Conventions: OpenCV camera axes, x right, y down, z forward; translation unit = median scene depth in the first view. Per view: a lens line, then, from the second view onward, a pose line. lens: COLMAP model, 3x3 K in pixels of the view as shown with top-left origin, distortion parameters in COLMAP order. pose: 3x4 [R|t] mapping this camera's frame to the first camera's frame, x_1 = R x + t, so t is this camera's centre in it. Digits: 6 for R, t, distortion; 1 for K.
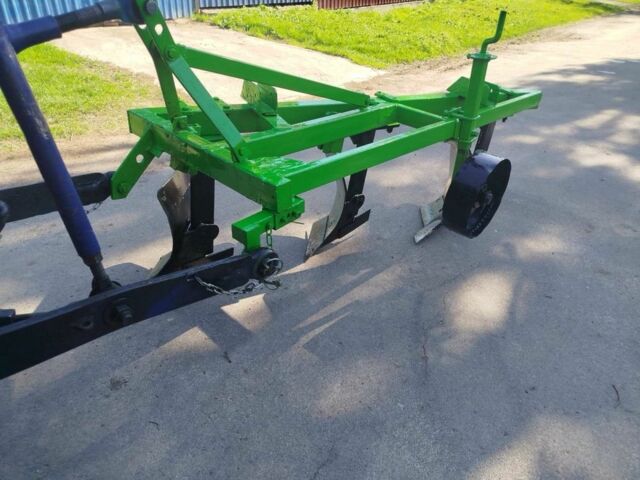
lens RADIAL K [[447.8, 0, 322.0], [0, 447.8, 241.7], [0, 0, 1]] dist [0.007187, 0.000452]
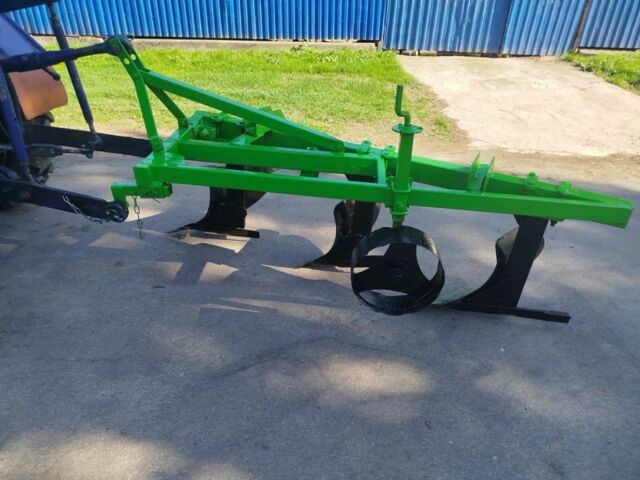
lens RADIAL K [[447.8, 0, 322.0], [0, 447.8, 241.7], [0, 0, 1]] dist [0.007187, 0.000452]
pose [[0.624575, 0.383474, -0.680333, 0.783850], [-0.417052, 0.900303, 0.124589, -0.194828], [0.660282, 0.205920, 0.722236, 0.202601]]
